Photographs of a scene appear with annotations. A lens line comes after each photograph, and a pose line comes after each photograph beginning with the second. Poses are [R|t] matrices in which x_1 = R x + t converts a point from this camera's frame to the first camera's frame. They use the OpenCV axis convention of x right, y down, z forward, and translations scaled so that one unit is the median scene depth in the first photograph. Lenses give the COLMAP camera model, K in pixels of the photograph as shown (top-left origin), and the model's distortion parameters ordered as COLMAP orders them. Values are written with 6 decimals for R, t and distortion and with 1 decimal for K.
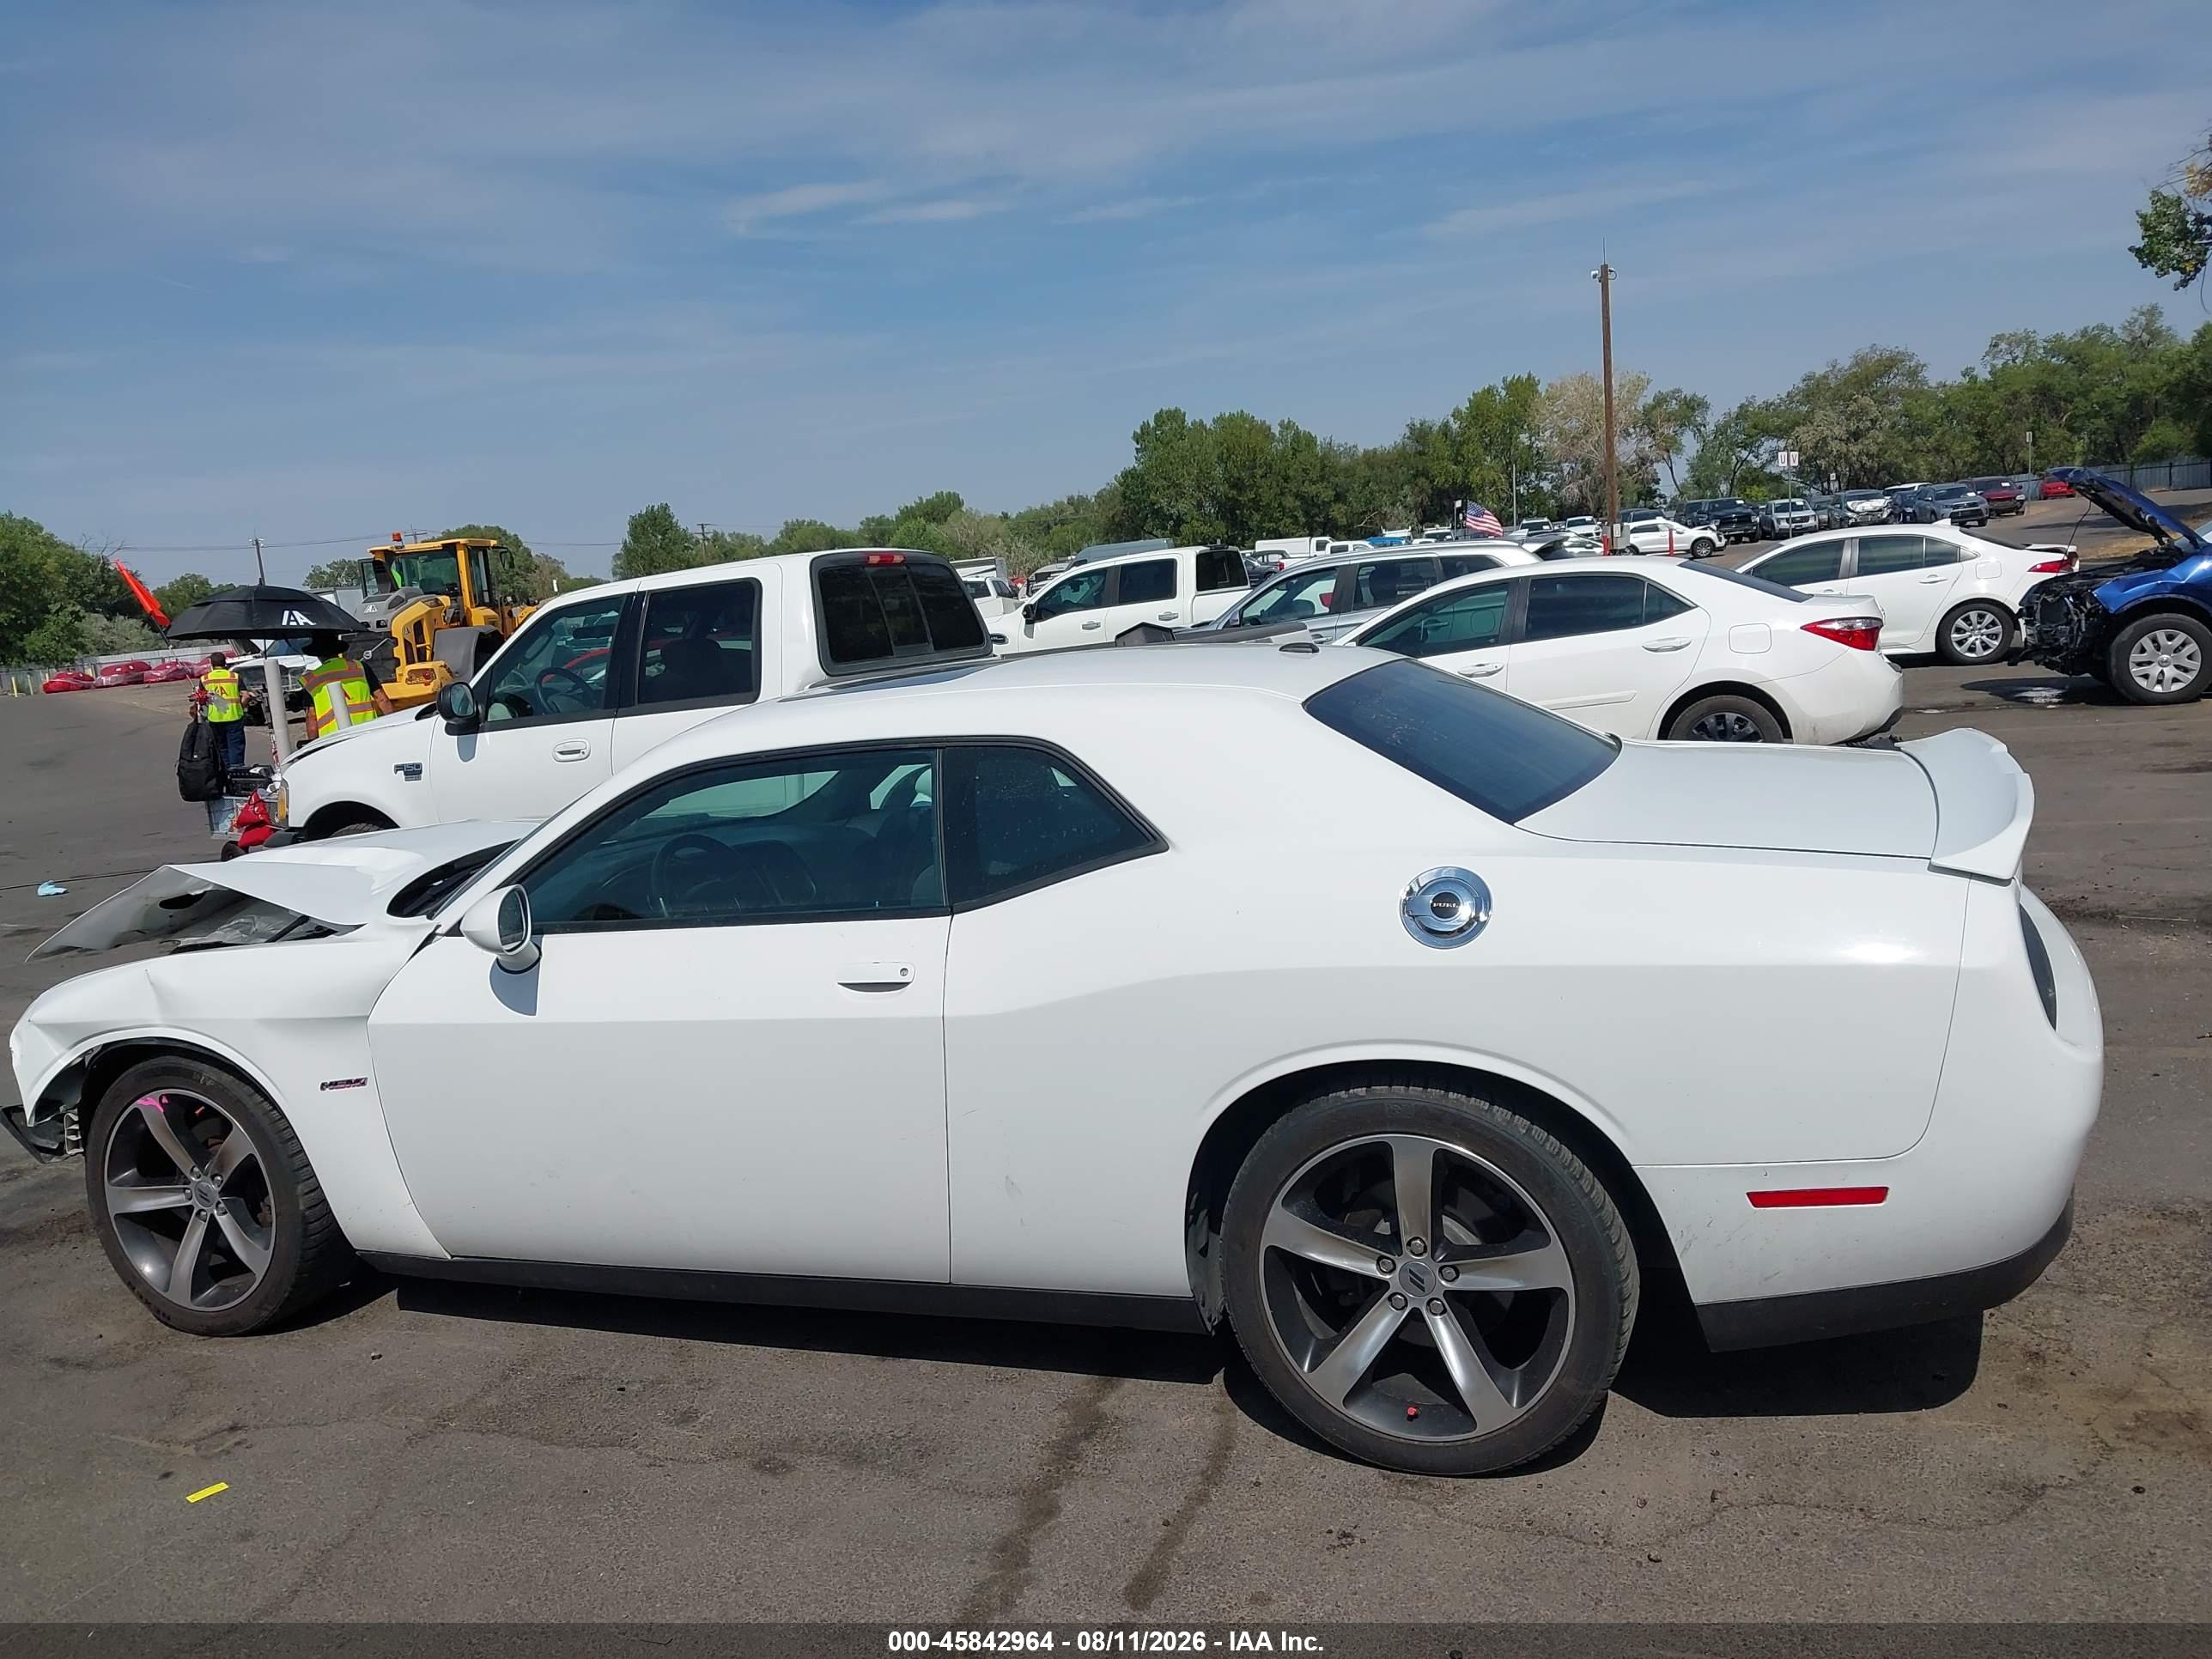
lens RADIAL K [[1718.7, 0, 1093.4], [0, 1718.7, 814.8], [0, 0, 1]] dist [0.048036, -0.071035]
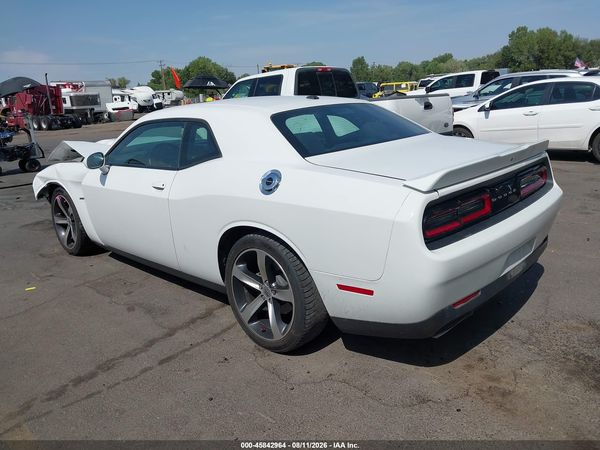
lens RADIAL K [[474.7, 0, 290.0], [0, 474.7, 215.6], [0, 0, 1]] dist [0.043752, -0.080916]
pose [[0.926742, 0.129966, -0.352503, 0.505161], [-0.077903, 0.984343, 0.158111, -0.022064], [0.367533, -0.119067, 0.922357, 0.186597]]
